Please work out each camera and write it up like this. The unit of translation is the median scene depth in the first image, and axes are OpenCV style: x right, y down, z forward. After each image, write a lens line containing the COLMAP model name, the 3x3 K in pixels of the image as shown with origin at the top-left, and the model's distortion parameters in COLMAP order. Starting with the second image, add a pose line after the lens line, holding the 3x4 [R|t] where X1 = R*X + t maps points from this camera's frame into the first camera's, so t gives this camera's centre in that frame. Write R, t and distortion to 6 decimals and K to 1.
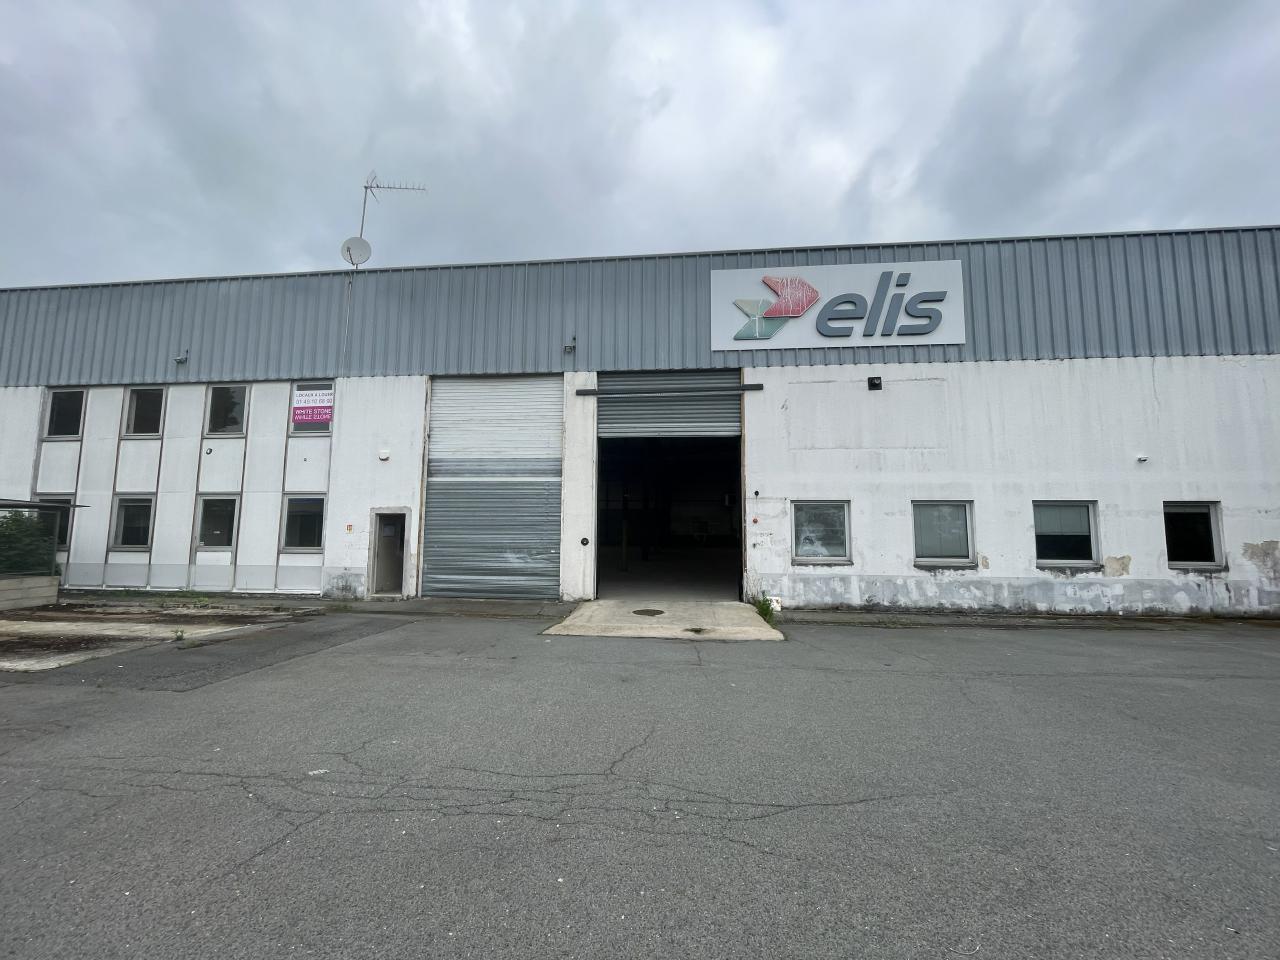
lens RADIAL K [[521.1, 0, 640.9], [0, 521.1, 478.0], [0, 0, 1]] dist [-0.002281, -0.000306]
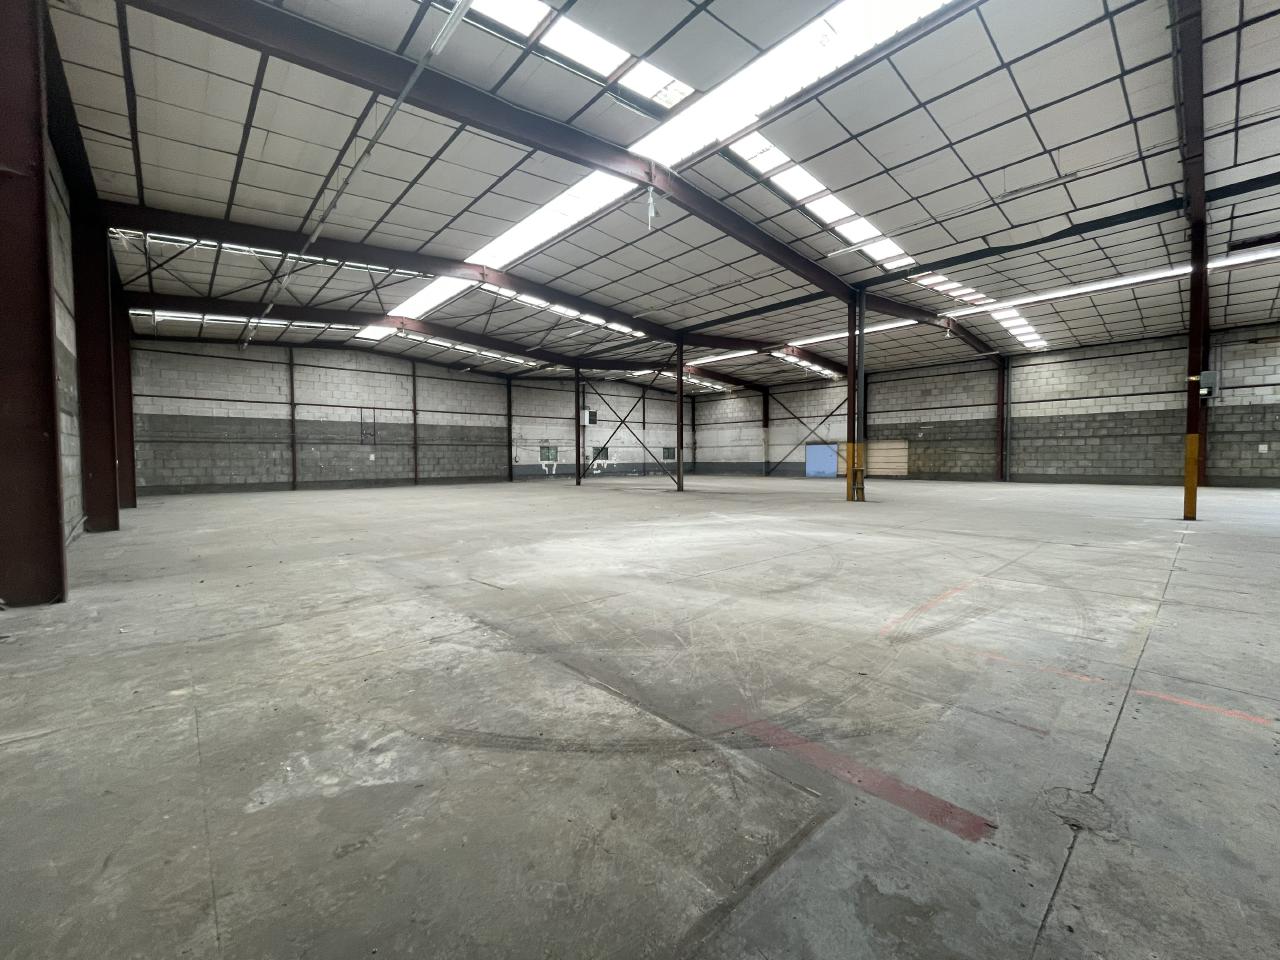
lens RADIAL K [[521.1, 0, 640.9], [0, 521.1, 478.0], [0, 0, 1]] dist [-0.002281, -0.000306]
pose [[0.665750, -0.041090, 0.745043, -1.557394], [-0.060477, 0.992226, 0.108763, 0.182655], [-0.743720, -0.117467, 0.658090, 1.887626]]
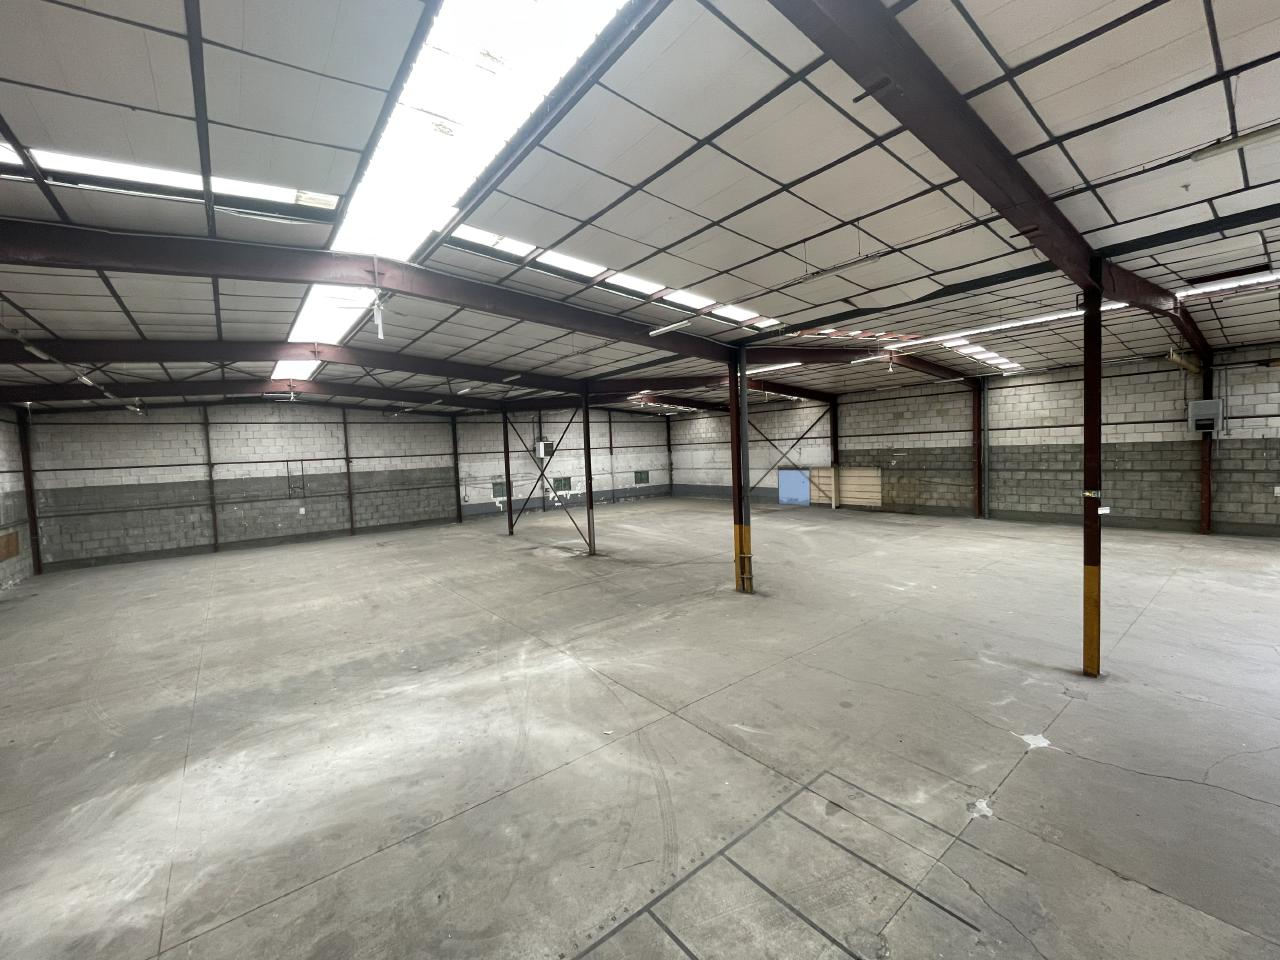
lens RADIAL K [[521.1, 0, 640.9], [0, 521.1, 478.0], [0, 0, 1]] dist [-0.002281, -0.000306]
pose [[0.713764, -0.077657, 0.696068, -1.080724], [-0.020167, 0.991143, 0.131258, -0.078421], [-0.700096, -0.107725, 0.705876, 1.696948]]
